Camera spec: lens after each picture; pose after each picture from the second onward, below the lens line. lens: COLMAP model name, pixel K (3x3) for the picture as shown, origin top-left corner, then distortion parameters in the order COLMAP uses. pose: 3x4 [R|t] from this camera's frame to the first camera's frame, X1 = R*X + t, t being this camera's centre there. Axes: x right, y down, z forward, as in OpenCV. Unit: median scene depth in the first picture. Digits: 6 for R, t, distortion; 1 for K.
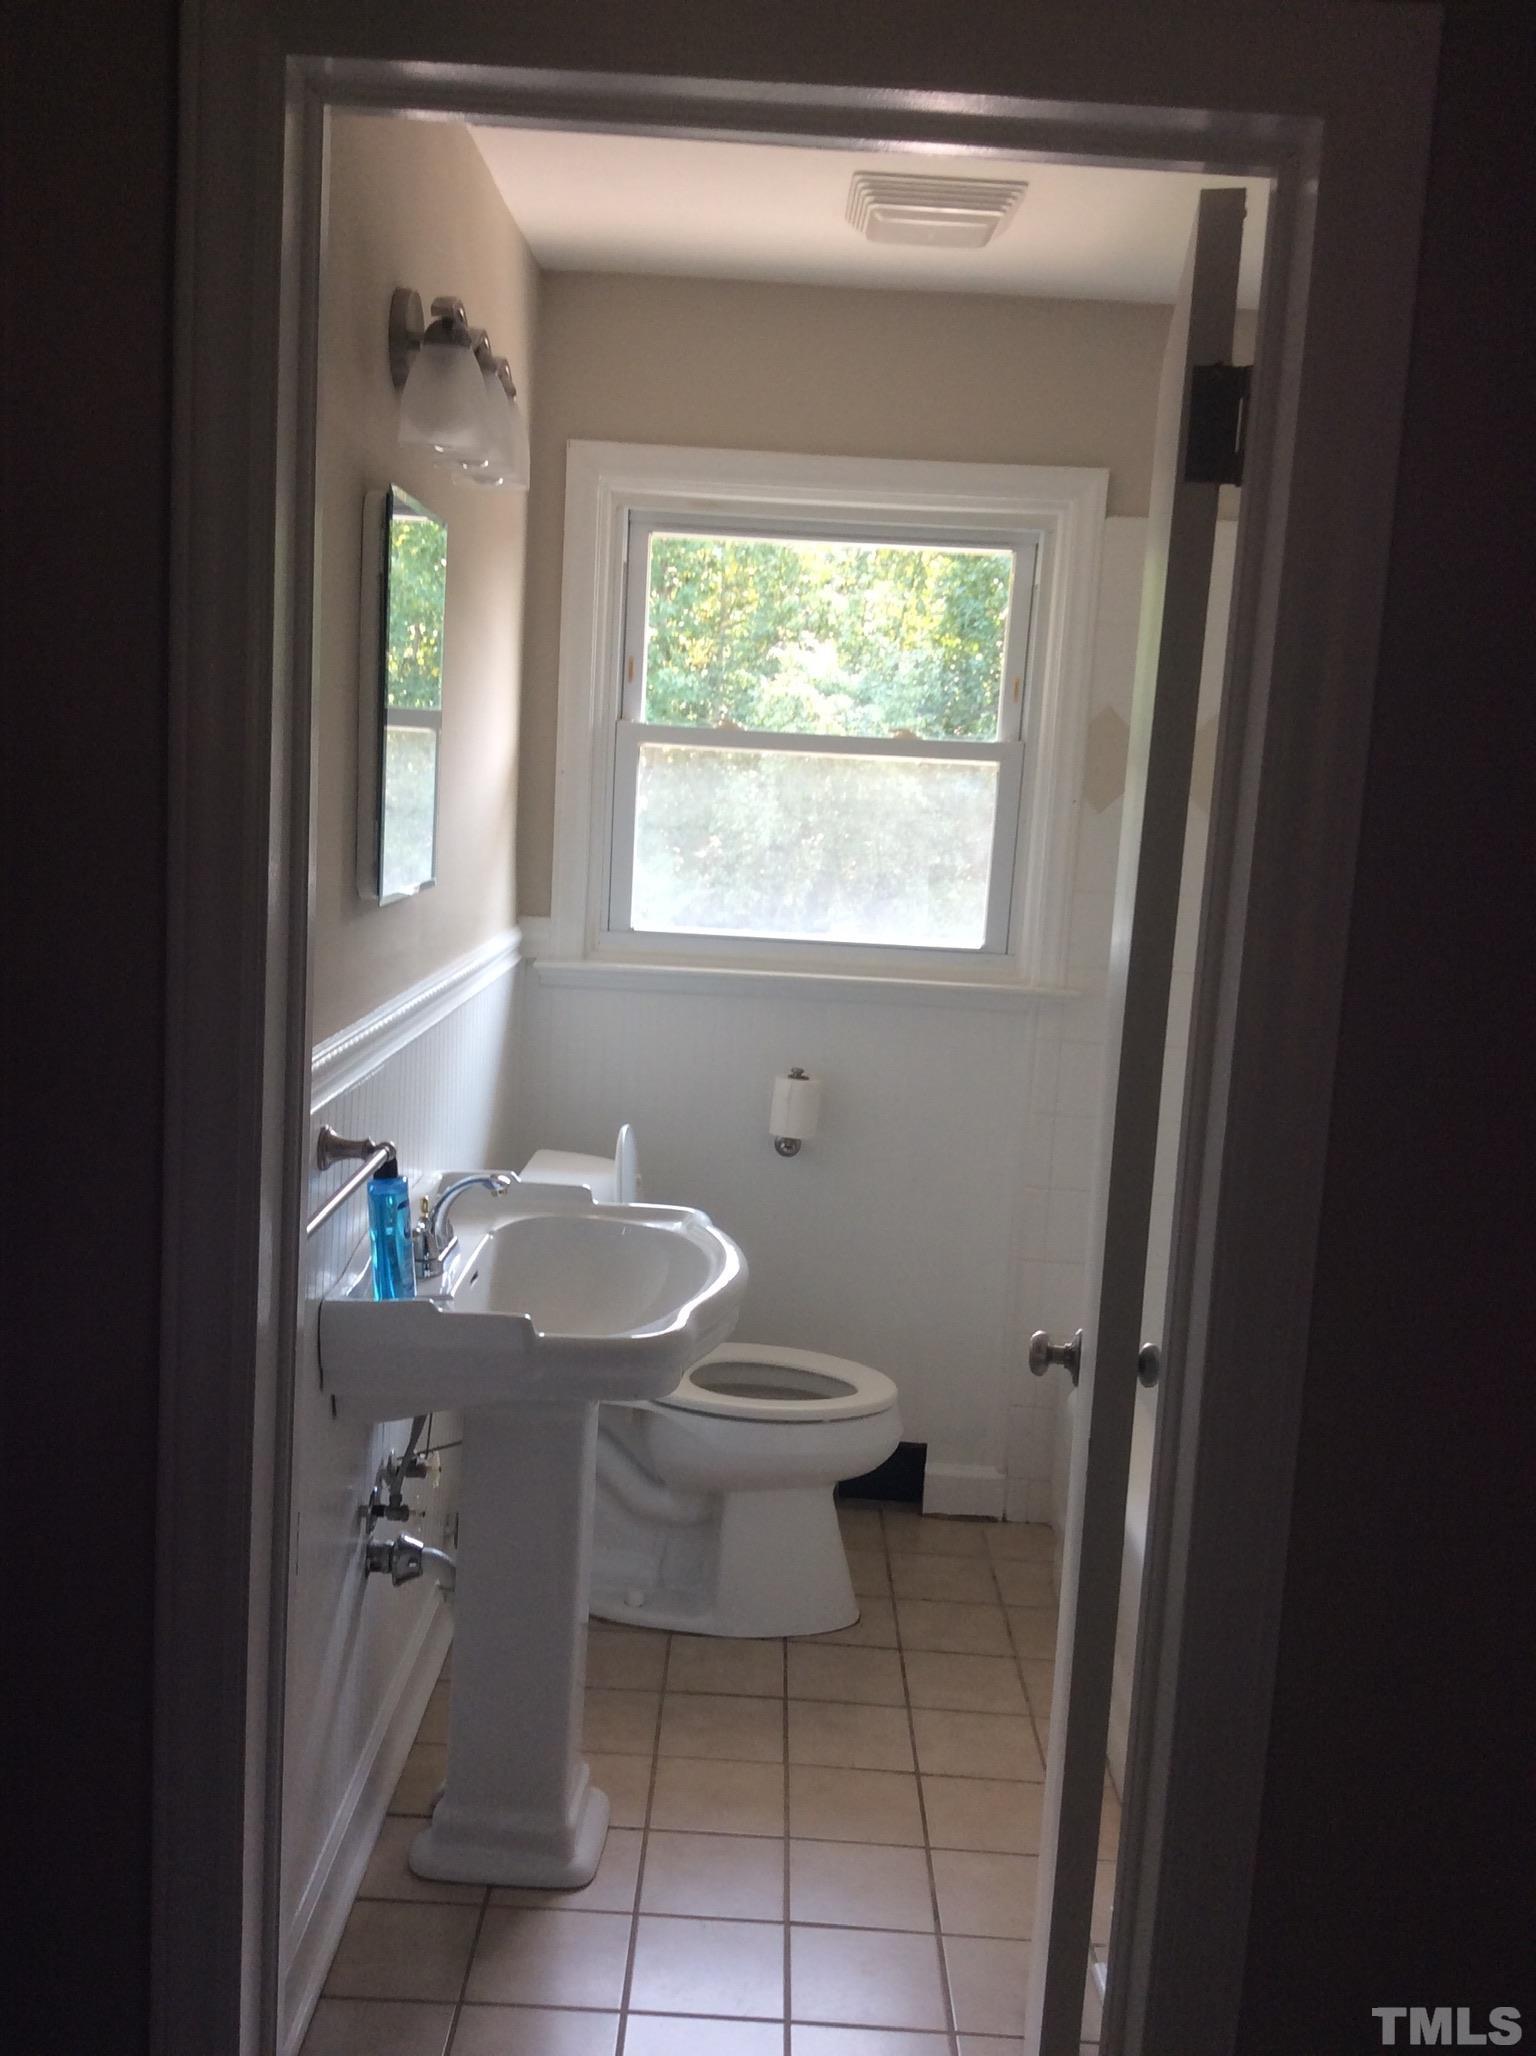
lens RADIAL K [[1921.2, 0, 767.0], [0, 1921.2, 1041.0], [0, 0, 1]] dist [0.192911, -0.441299]
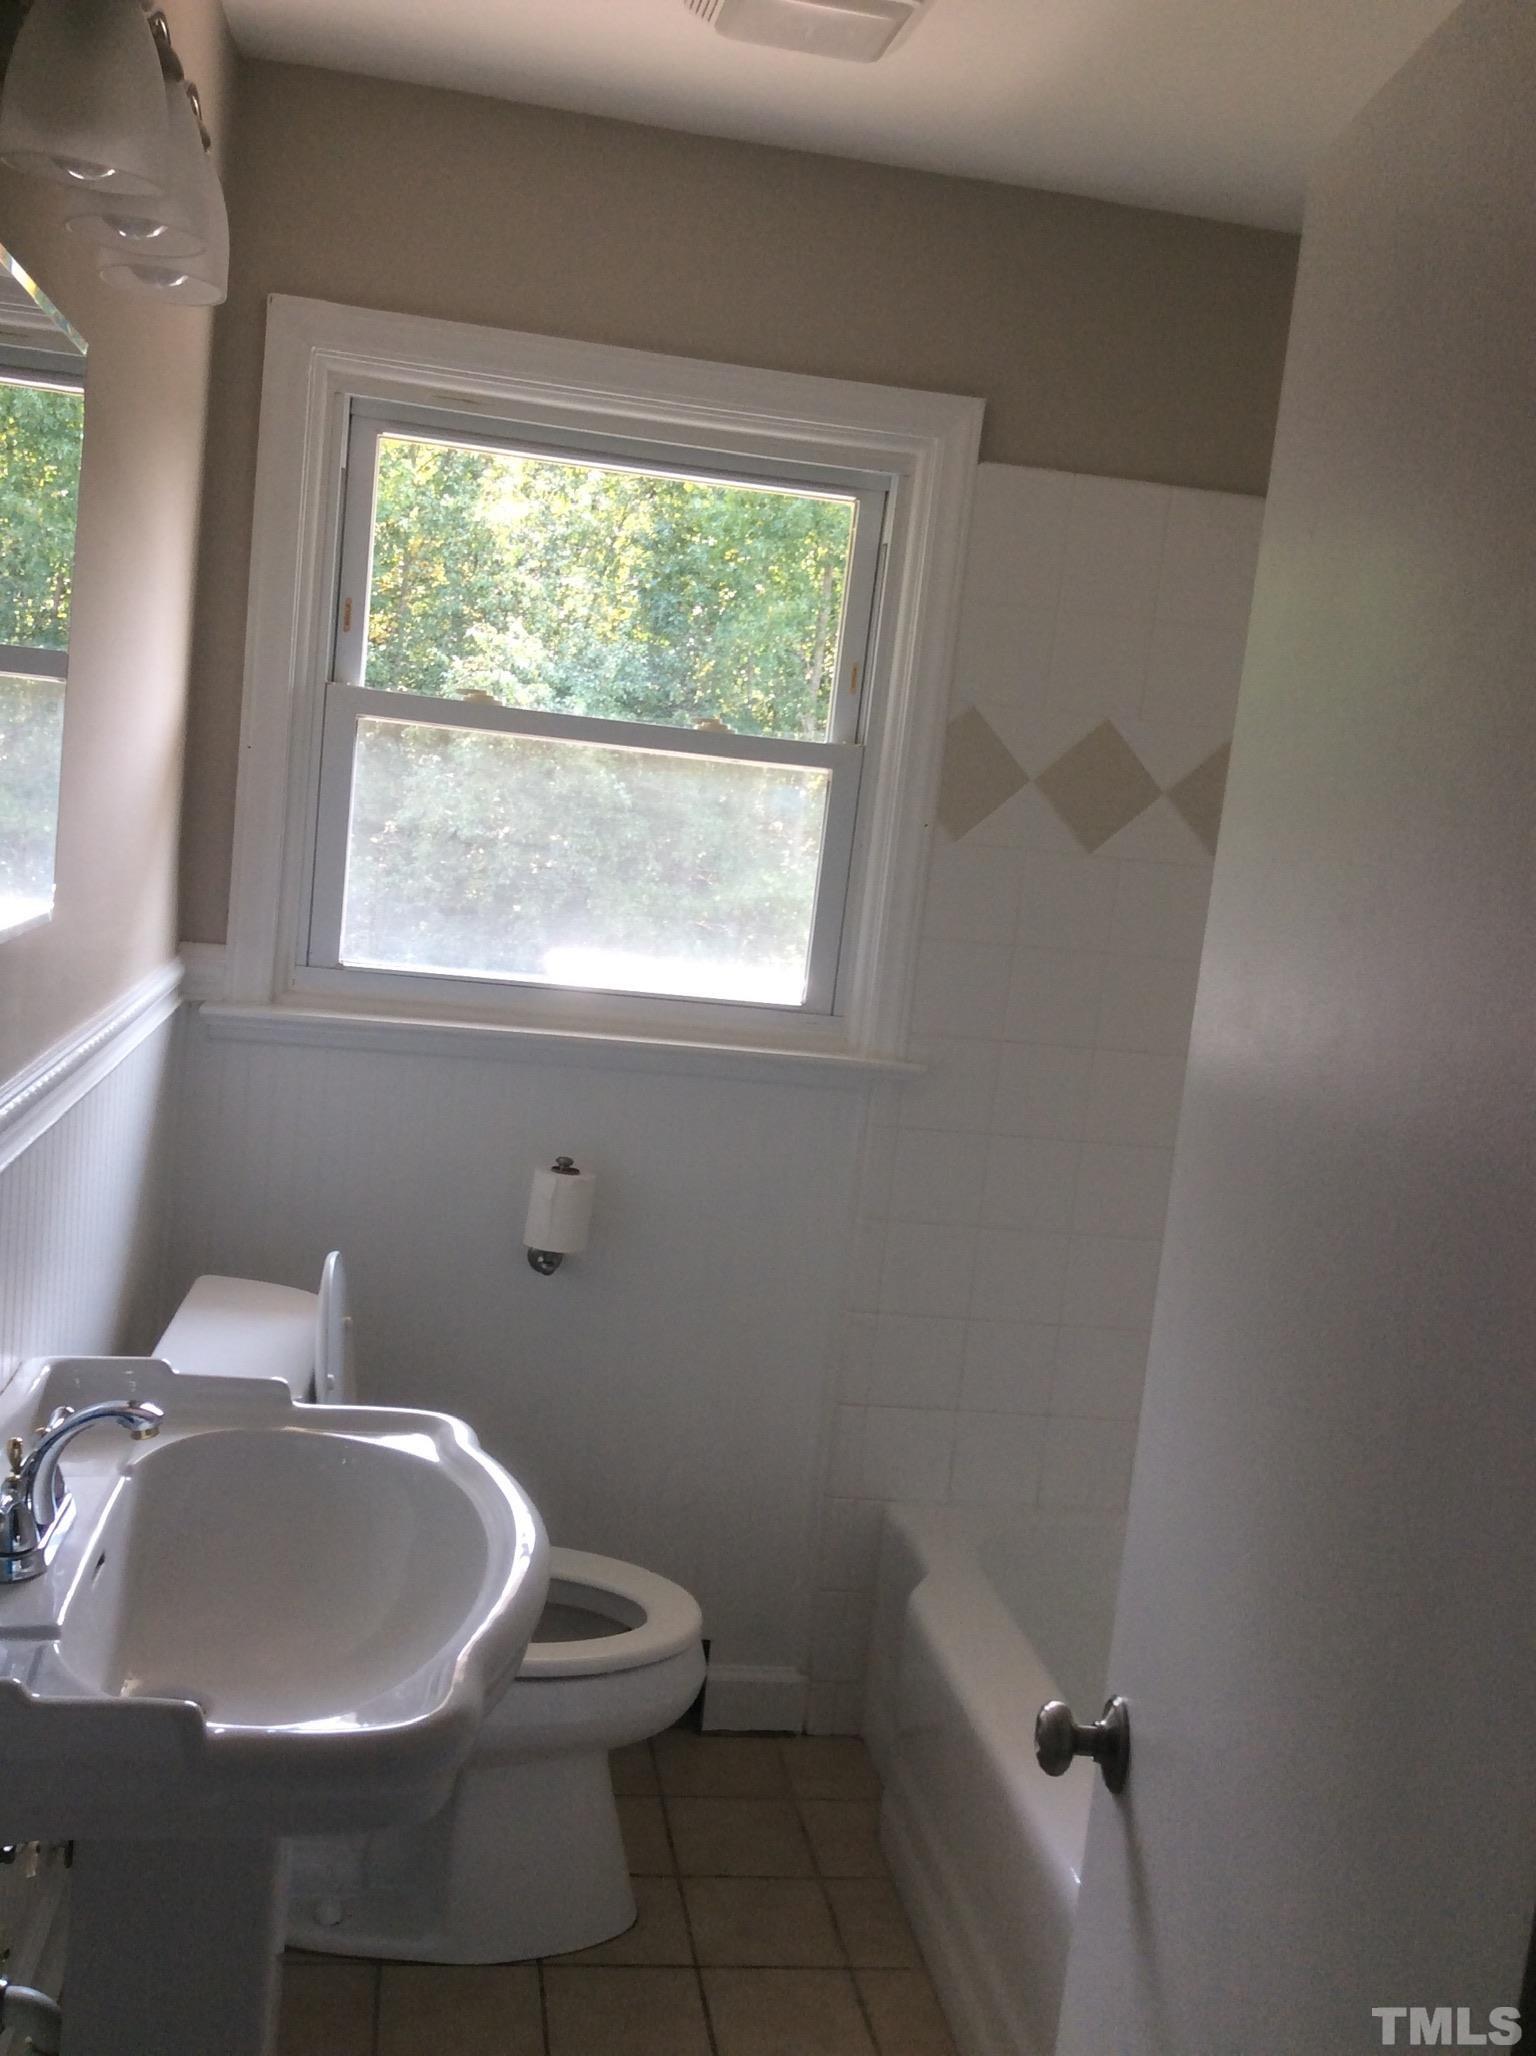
lens RADIAL K [[1908.6, 0, 776.8], [0, 1908.6, 1051.4], [0, 0, 1]] dist [0.199271, -0.495398]
pose [[0.983882, 0.024694, 0.177103, -0.036065], [-0.026177, 0.999639, 0.006044, -0.034381], [-0.176890, -0.010583, 0.984174, 0.243508]]
